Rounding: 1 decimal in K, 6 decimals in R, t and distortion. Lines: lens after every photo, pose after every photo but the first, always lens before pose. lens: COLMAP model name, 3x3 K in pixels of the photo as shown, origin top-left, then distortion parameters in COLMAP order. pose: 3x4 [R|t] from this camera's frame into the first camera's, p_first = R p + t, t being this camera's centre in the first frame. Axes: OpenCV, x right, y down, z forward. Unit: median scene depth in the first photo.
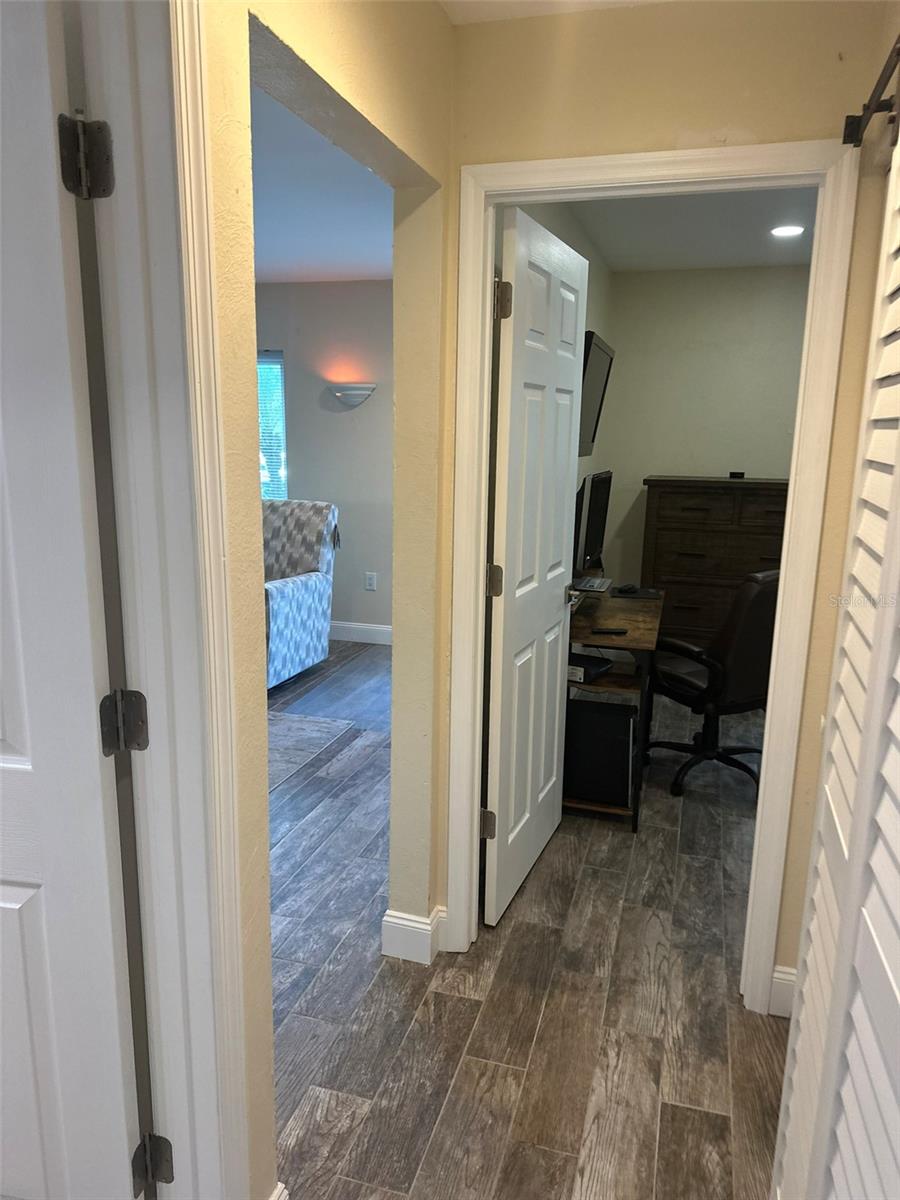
lens RADIAL K [[843.7, 0, 456.2], [0, 843.7, 608.5], [0, 0, 1]] dist [0.059128, -0.067327]
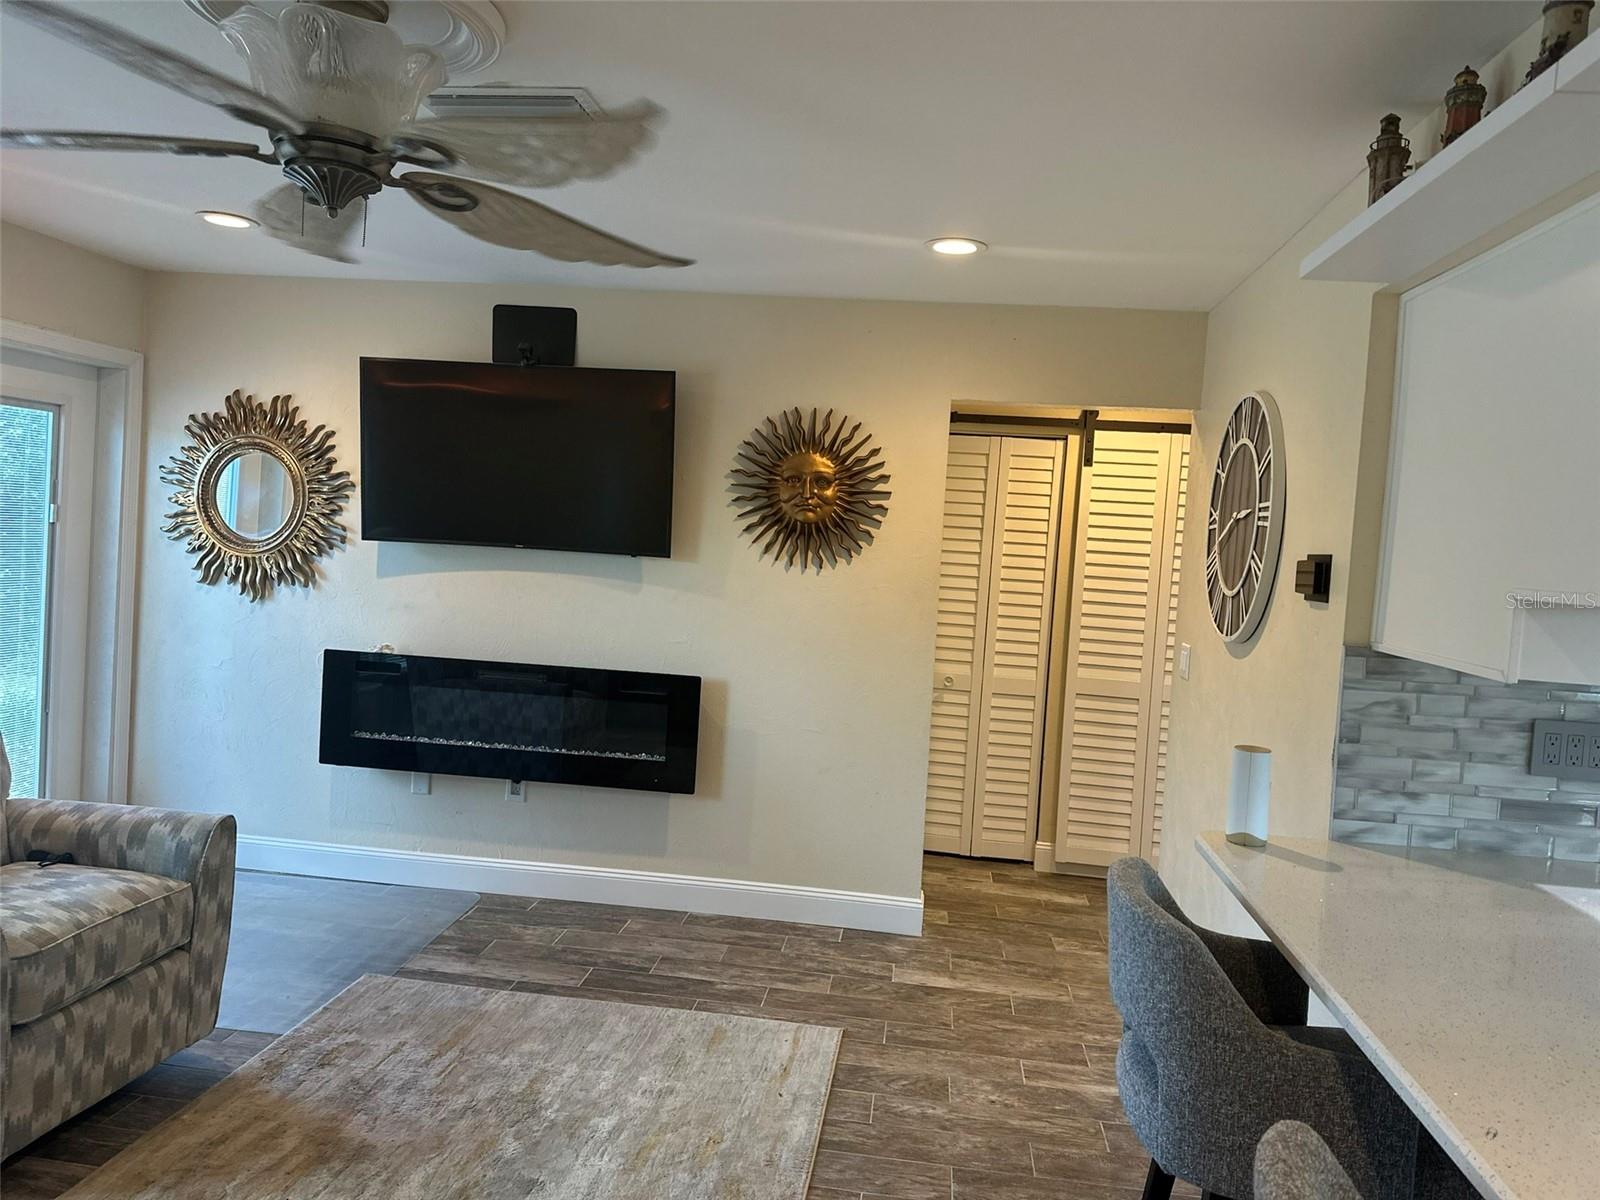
lens RADIAL K [[1124.9, 0, 809.5], [0, 1124.9, 581.1], [0, 0, 1]] dist [0.059128, -0.067327]
pose [[-0.177201, -0.067252, 0.981874, -0.892342], [0.140536, 0.985710, 0.092877, -0.165724], [-0.974089, 0.154446, -0.165218, 0.705844]]
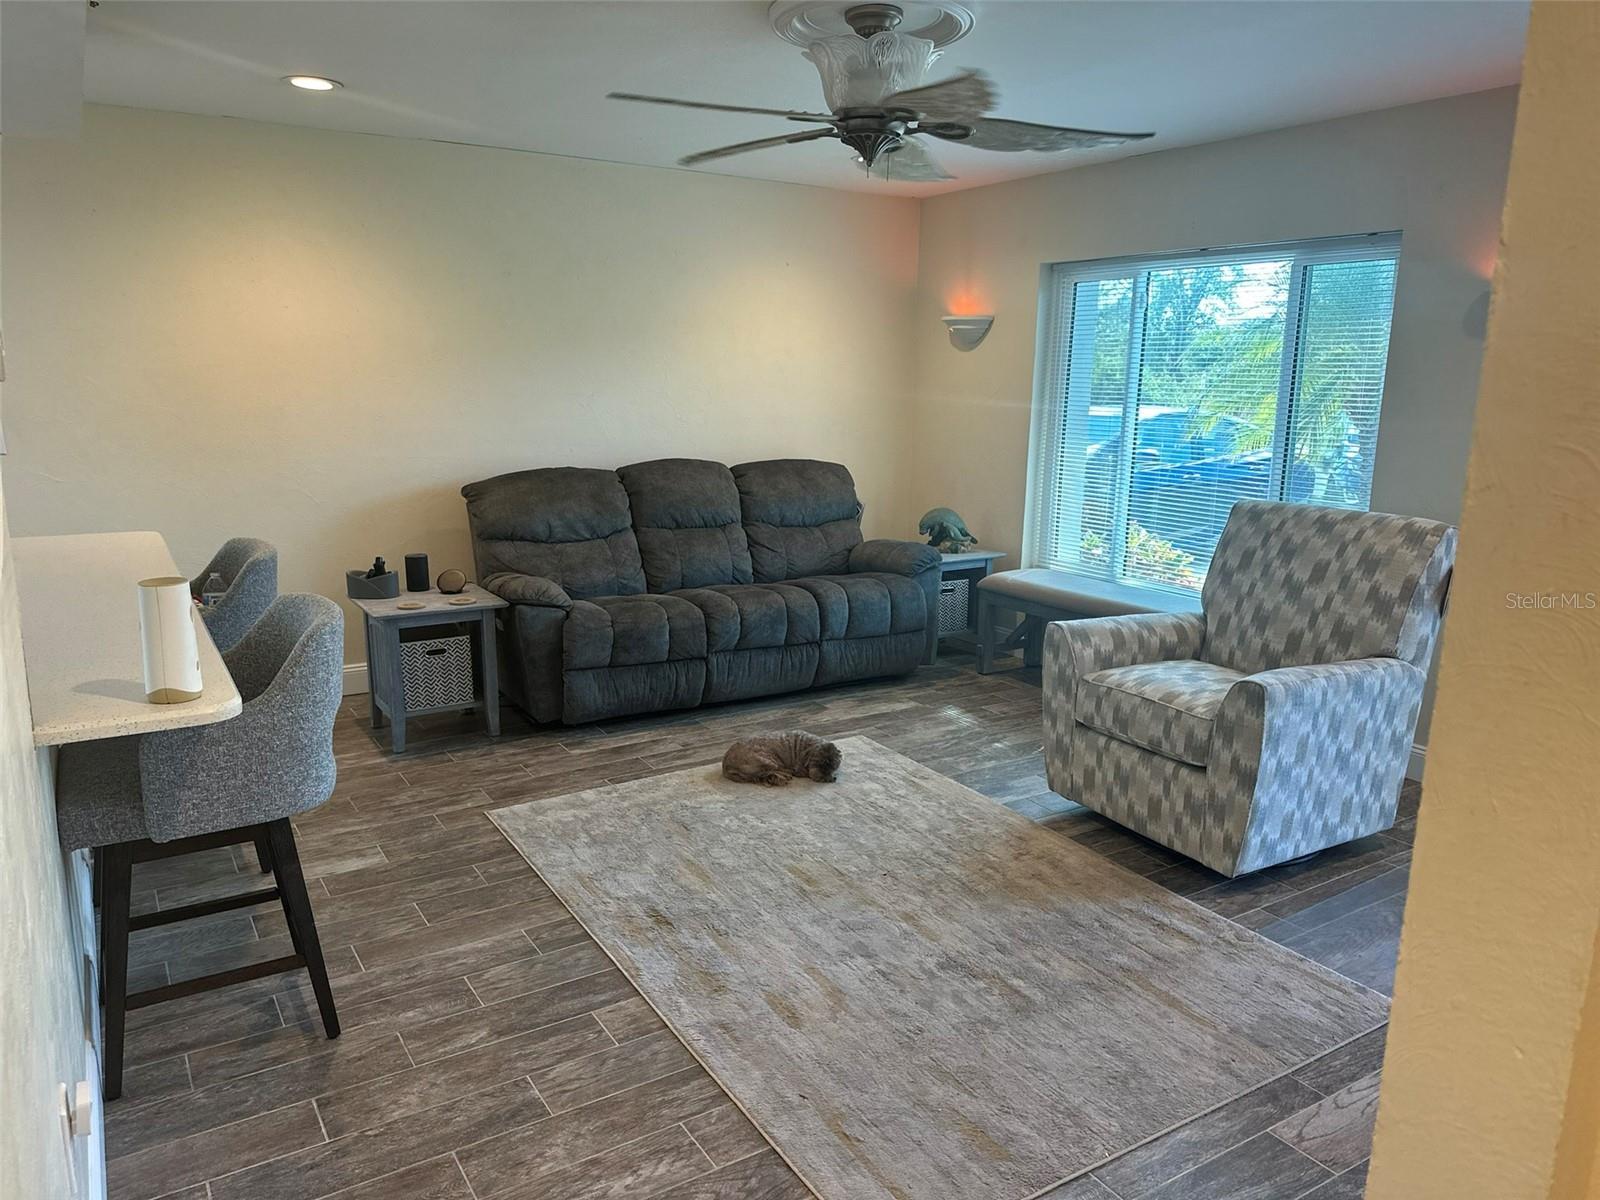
lens RADIAL K [[1124.9, 0, 799.5], [0, 1124.9, 599.7], [0, 0, 1]] dist [0.059128, -0.067327]
pose [[0.754605, 0.126058, -0.643957, 0.000195], [-0.139804, 0.989727, 0.029918, -0.051927], [0.641113, 0.067451, 0.764476, 0.272923]]
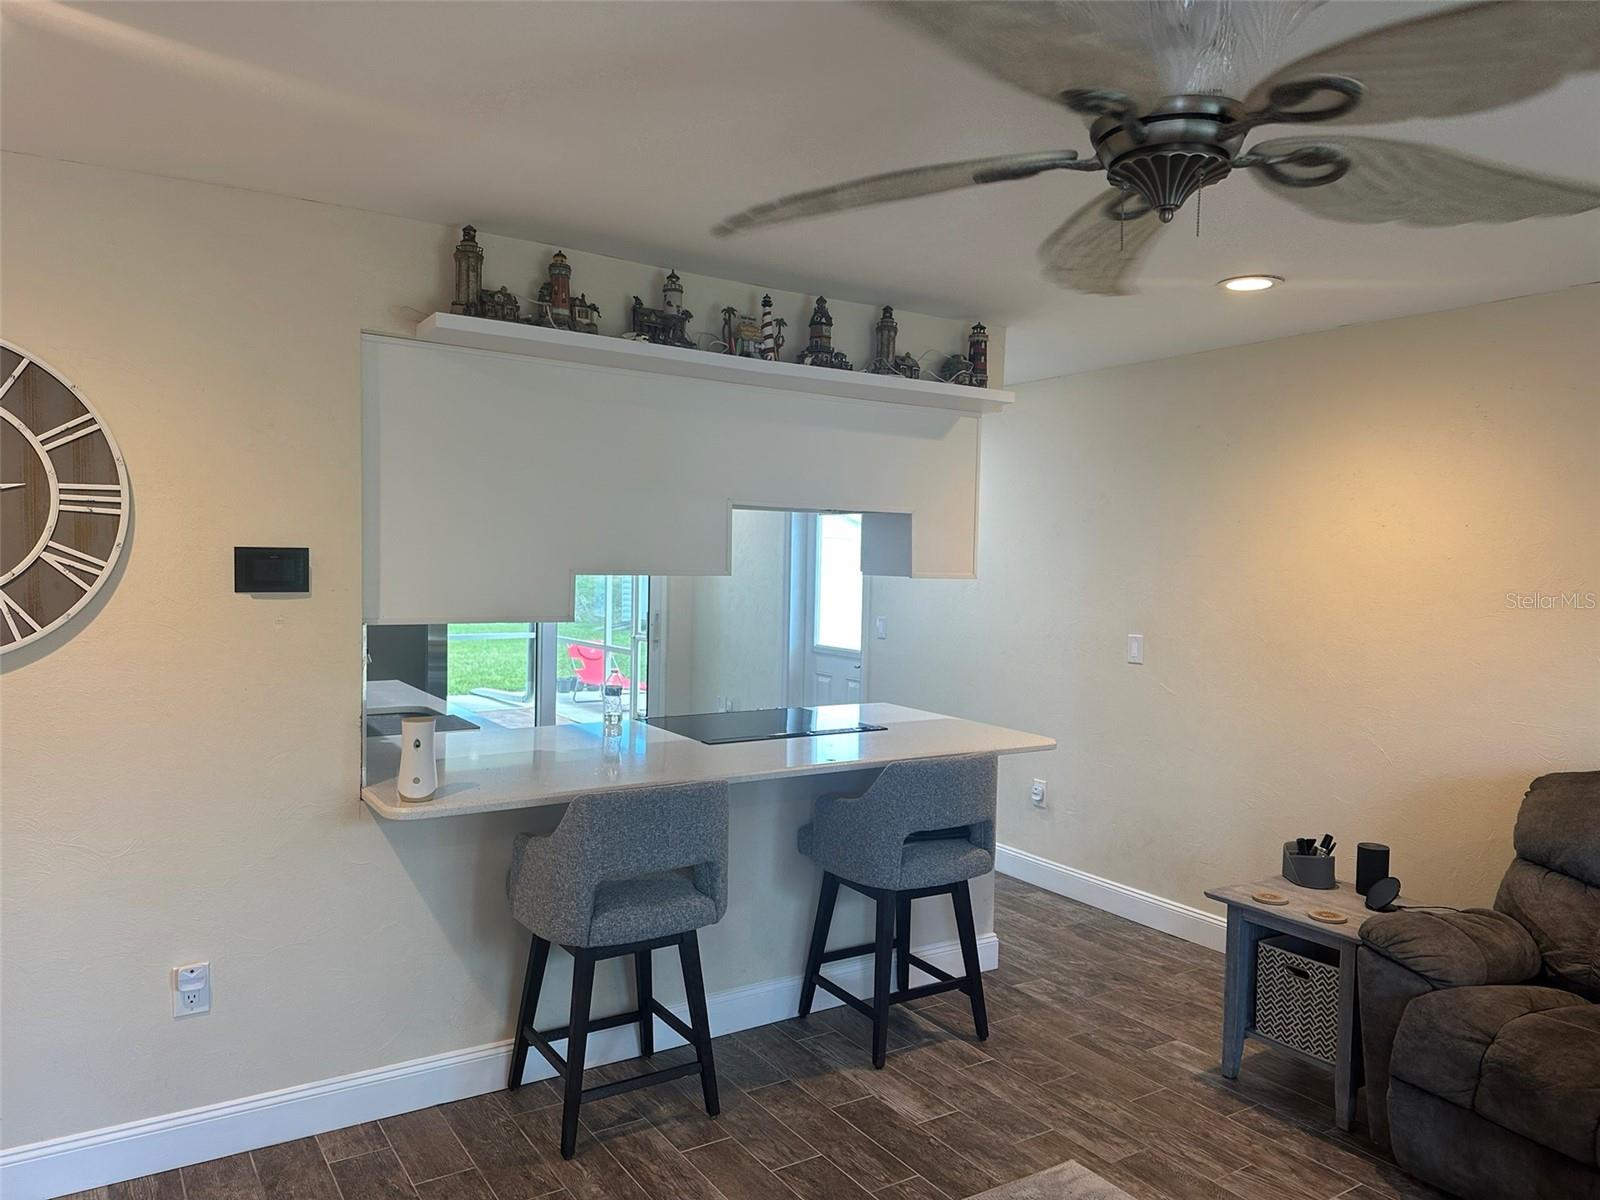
lens RADIAL K [[1124.9, 0, 804.4], [0, 1124.9, 591.9], [0, 0, 1]] dist [0.059128, -0.067327]
pose [[-0.648224, 0.000778, -0.761449, -0.096428], [-0.183626, 0.970327, 0.157313, -0.222987], [0.738977, 0.241796, -0.628846, 0.969256]]
